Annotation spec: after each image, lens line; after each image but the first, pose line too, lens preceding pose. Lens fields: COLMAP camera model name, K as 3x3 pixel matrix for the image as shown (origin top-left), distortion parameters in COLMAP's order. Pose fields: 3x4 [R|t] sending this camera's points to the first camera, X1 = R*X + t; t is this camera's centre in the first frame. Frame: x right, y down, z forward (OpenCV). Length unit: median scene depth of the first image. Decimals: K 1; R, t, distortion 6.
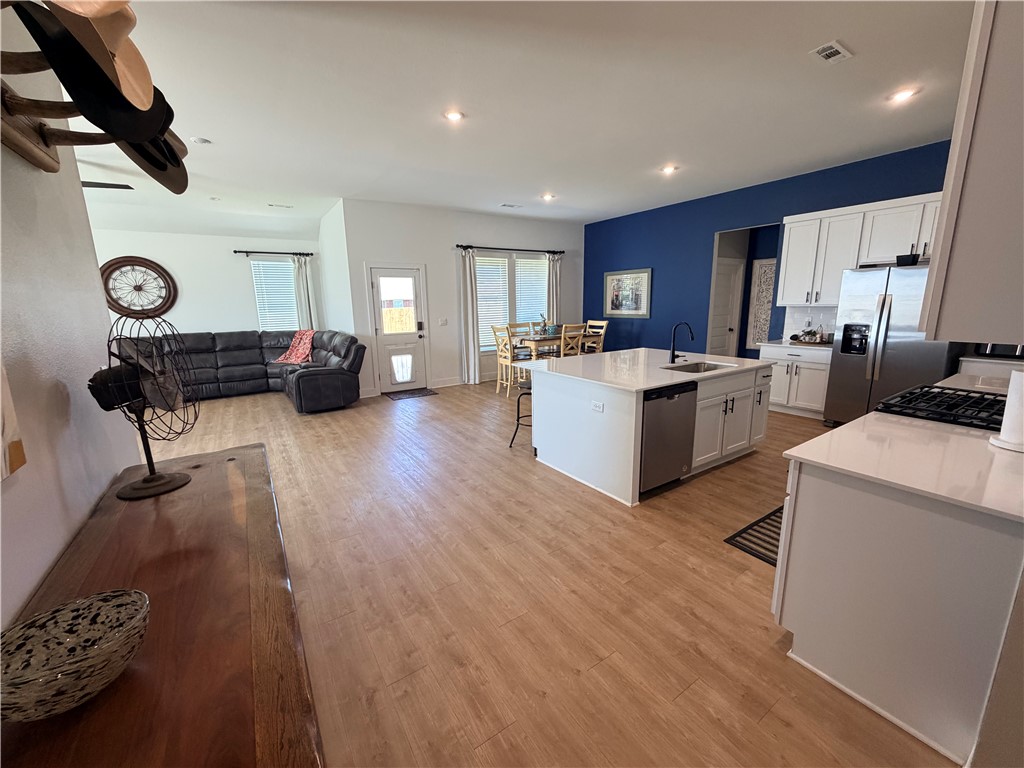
lens RADIAL K [[408.8, 0, 512.0], [0, 408.8, 384.0], [0, 0, 1]] dist [0.000092, -0.000357]
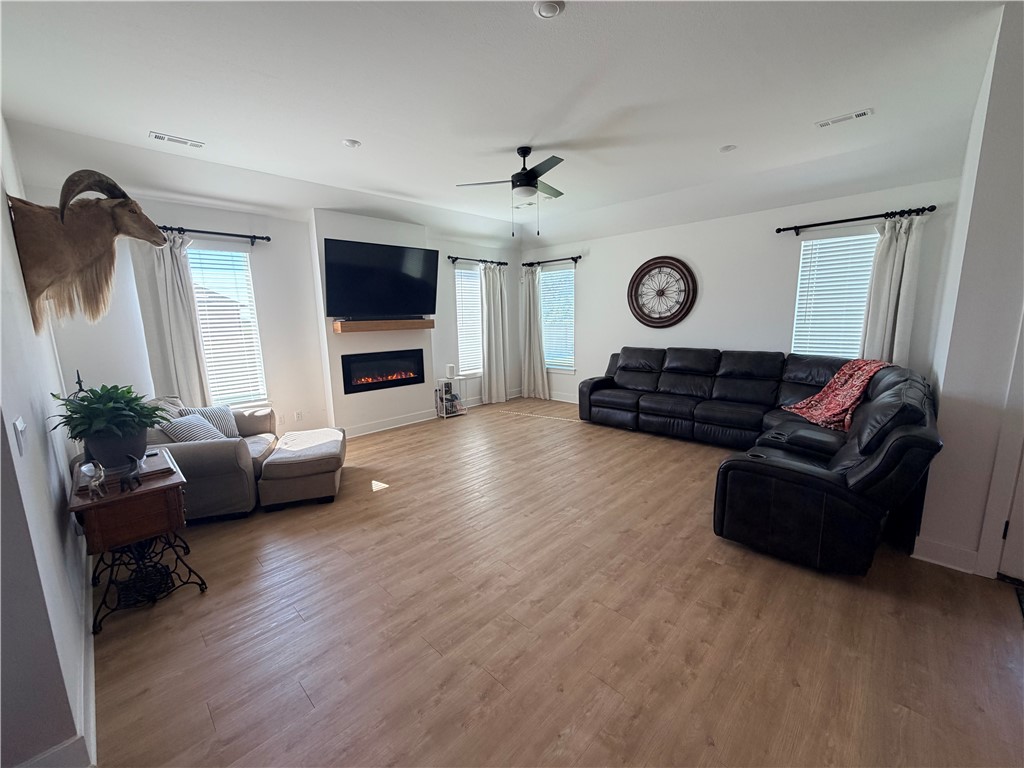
lens RADIAL K [[408.8, 0, 512.0], [0, 408.8, 384.0], [0, 0, 1]] dist [0.000092, -0.000357]
pose [[0.211308, 0.175824, -0.961475, -0.106248], [-0.178391, 0.974103, 0.138928, -0.109396], [0.961002, 0.142162, 0.237201, 0.513991]]
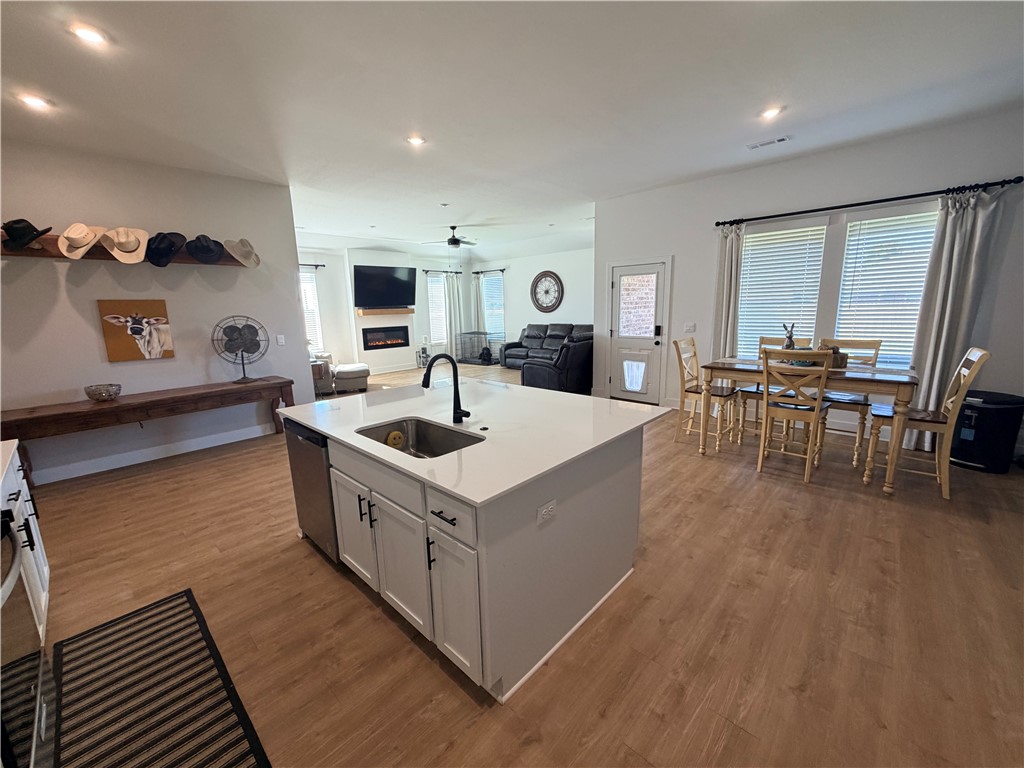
lens RADIAL K [[408.8, 0, 512.0], [0, 408.8, 384.0], [0, 0, 1]] dist [0.000092, -0.000357]
pose [[0.233631, 0.196308, -0.952302, 0.554165], [-0.172125, 0.972289, 0.158200, -0.121565], [0.956969, 0.126954, 0.260947, 0.528740]]
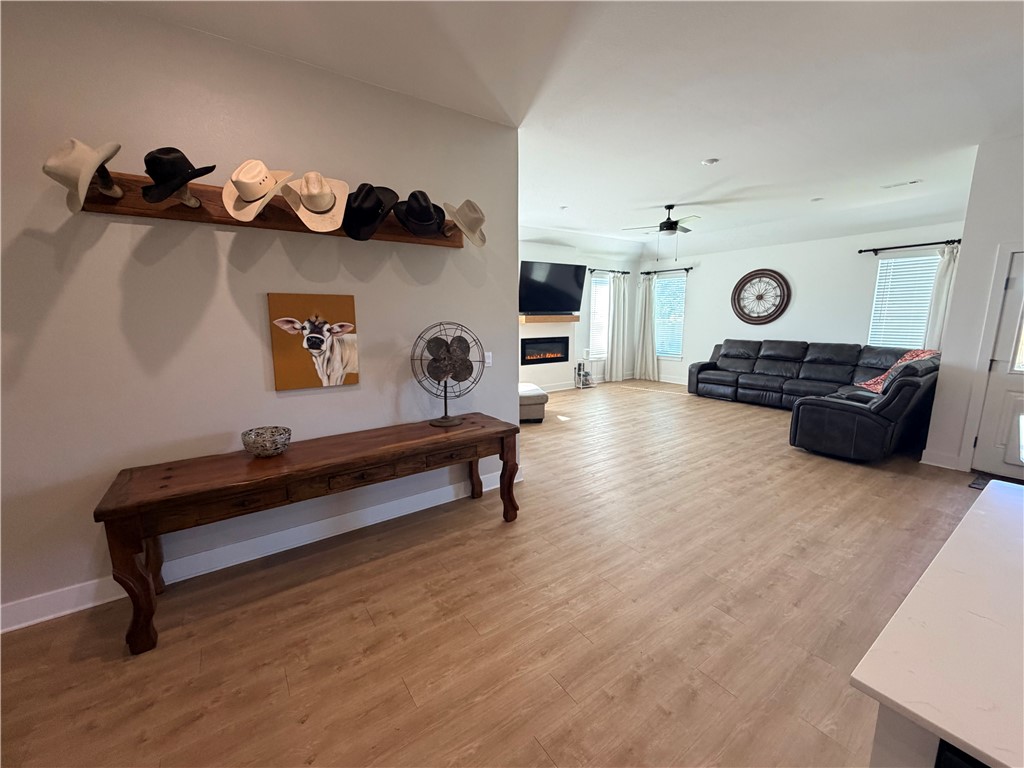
lens RADIAL K [[411.0, 0, 512.0], [0, 411.0, 384.0], [0, 0, 1]] dist [0.000933, -0.000074]
pose [[0.029535, 0.186105, -0.982086, 0.218093], [-0.193726, 0.964951, 0.177031, -0.072869], [0.980611, 0.185027, 0.064553, 0.303798]]
